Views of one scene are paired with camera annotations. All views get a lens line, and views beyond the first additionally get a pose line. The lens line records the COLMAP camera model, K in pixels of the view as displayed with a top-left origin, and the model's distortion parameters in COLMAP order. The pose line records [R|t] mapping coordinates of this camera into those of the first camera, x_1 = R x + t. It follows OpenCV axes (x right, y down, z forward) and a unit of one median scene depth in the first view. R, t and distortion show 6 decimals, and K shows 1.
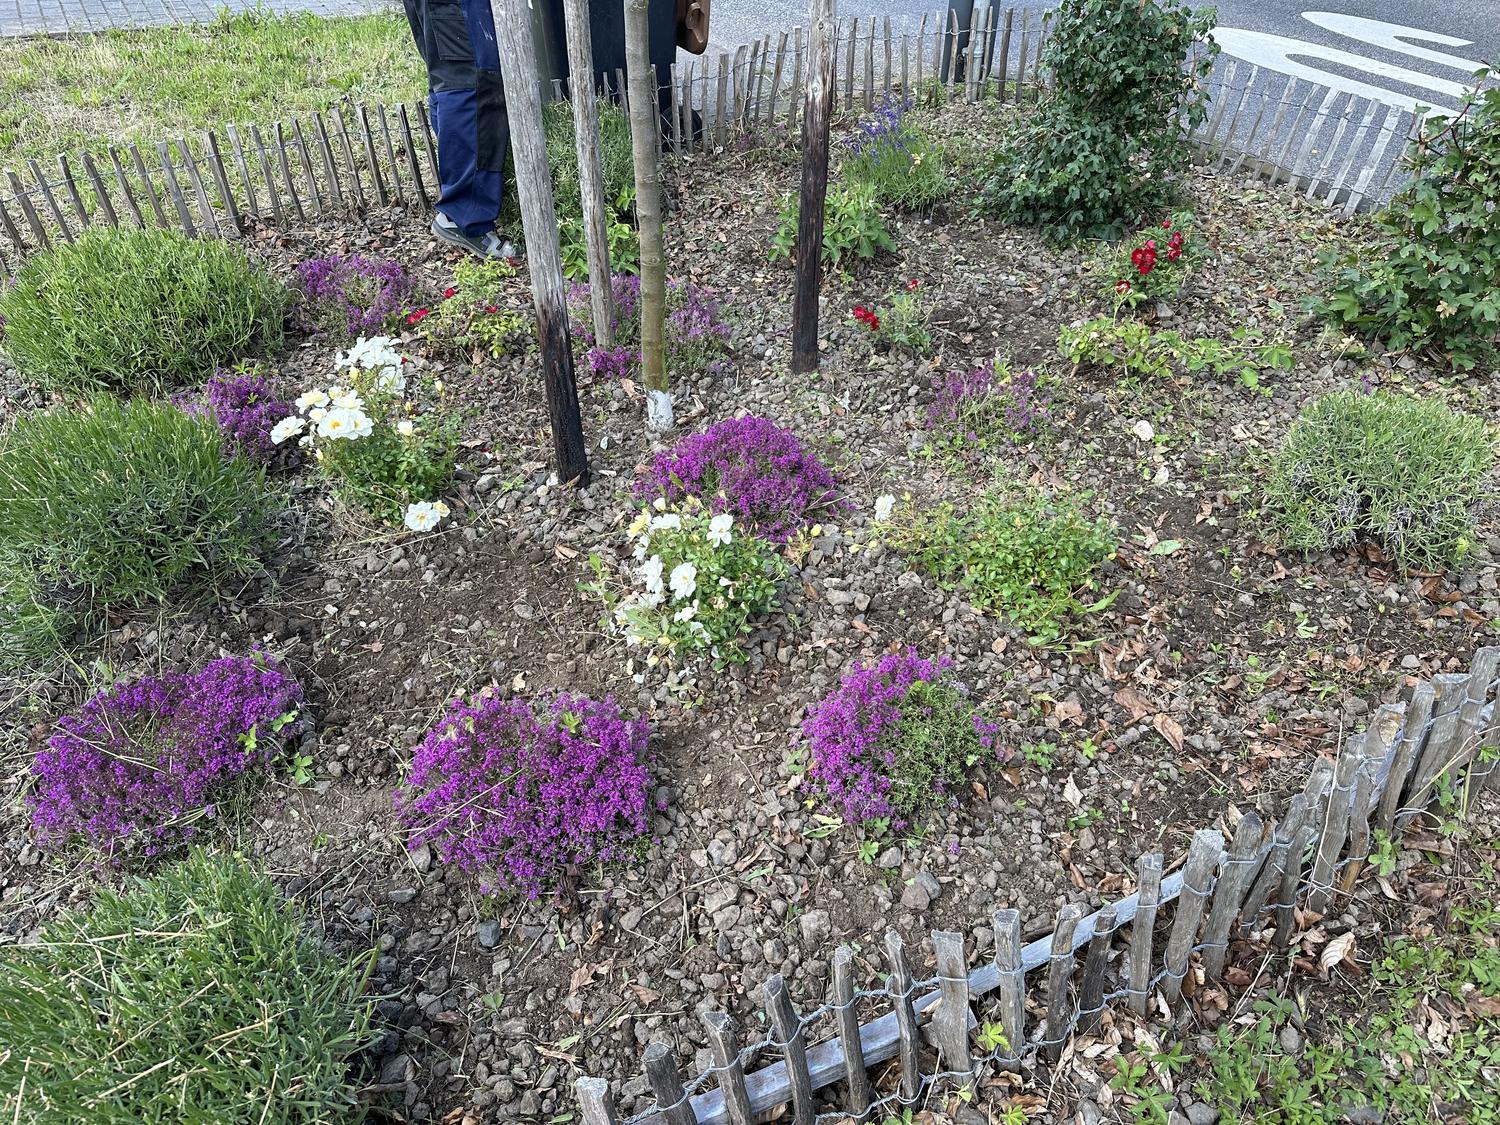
lens RADIAL K [[1008.6, 0, 804.0], [0, 1008.6, 569.8], [0, 0, 1]] dist [0.024980, -0.039494]
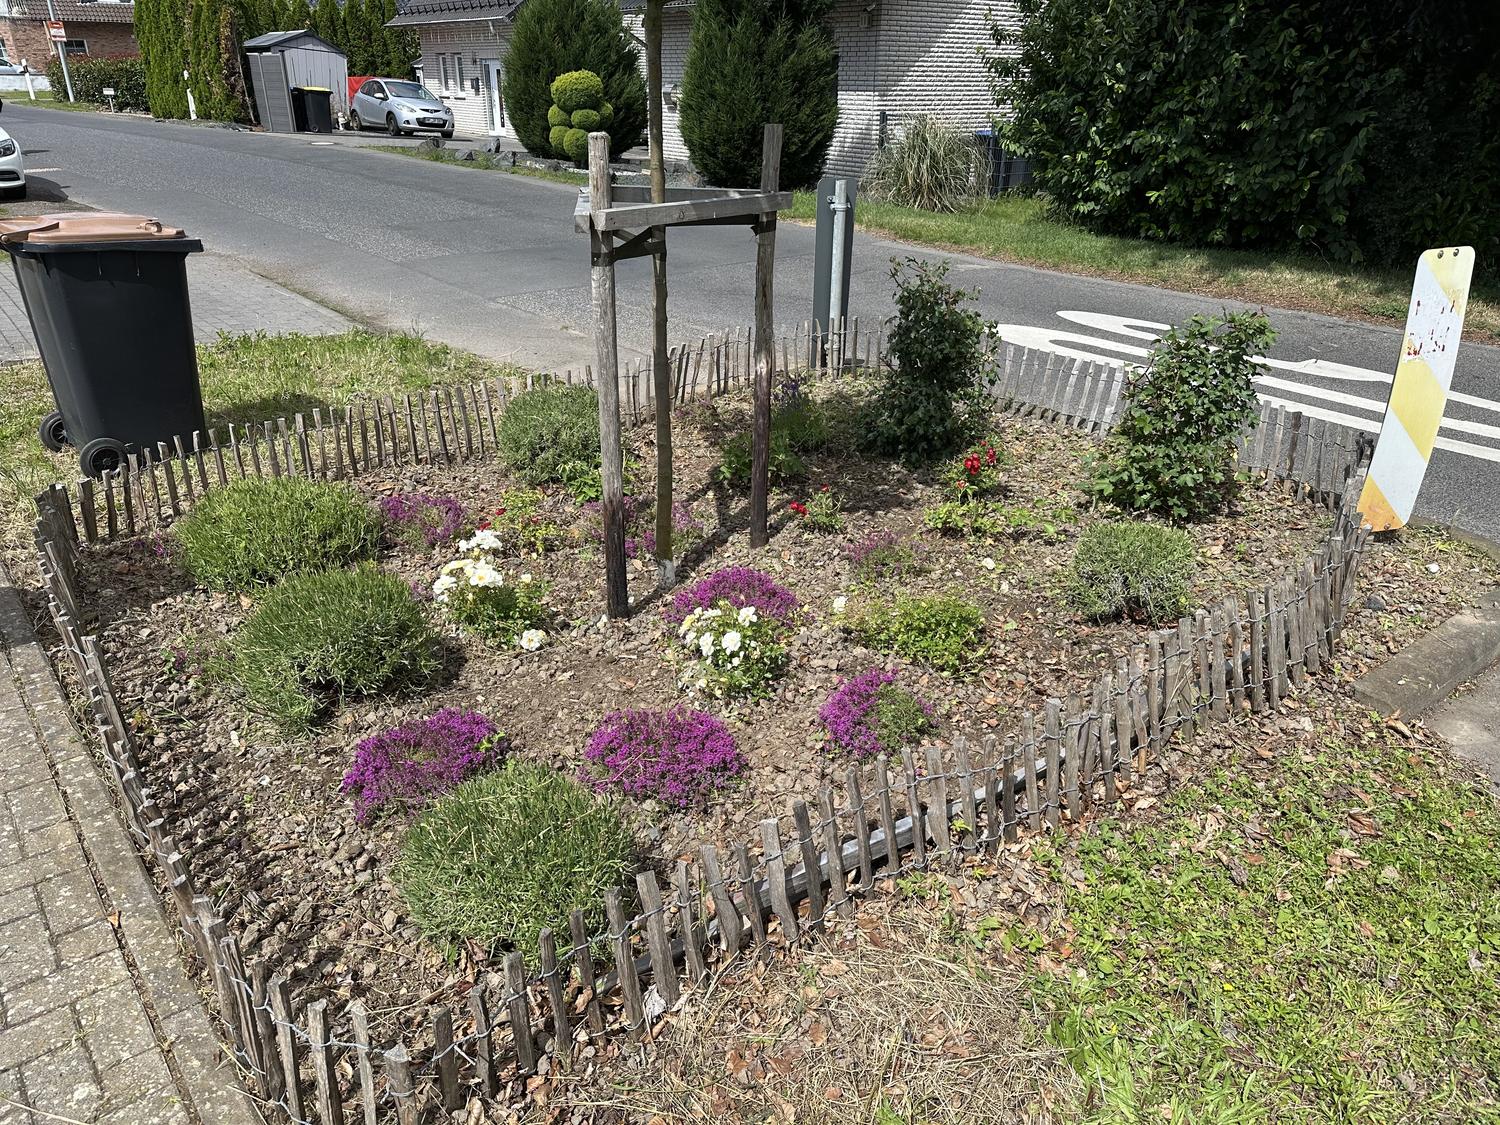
lens RADIAL K [[1008.6, 0, 804.0], [0, 1008.6, 569.8], [0, 0, 1]] dist [0.024980, -0.039494]
pose [[0.986729, -0.068189, 0.147362, -0.139335], [0.104265, 0.961807, -0.253094, 0.190812], [-0.124476, 0.265099, 0.956153, -0.351355]]
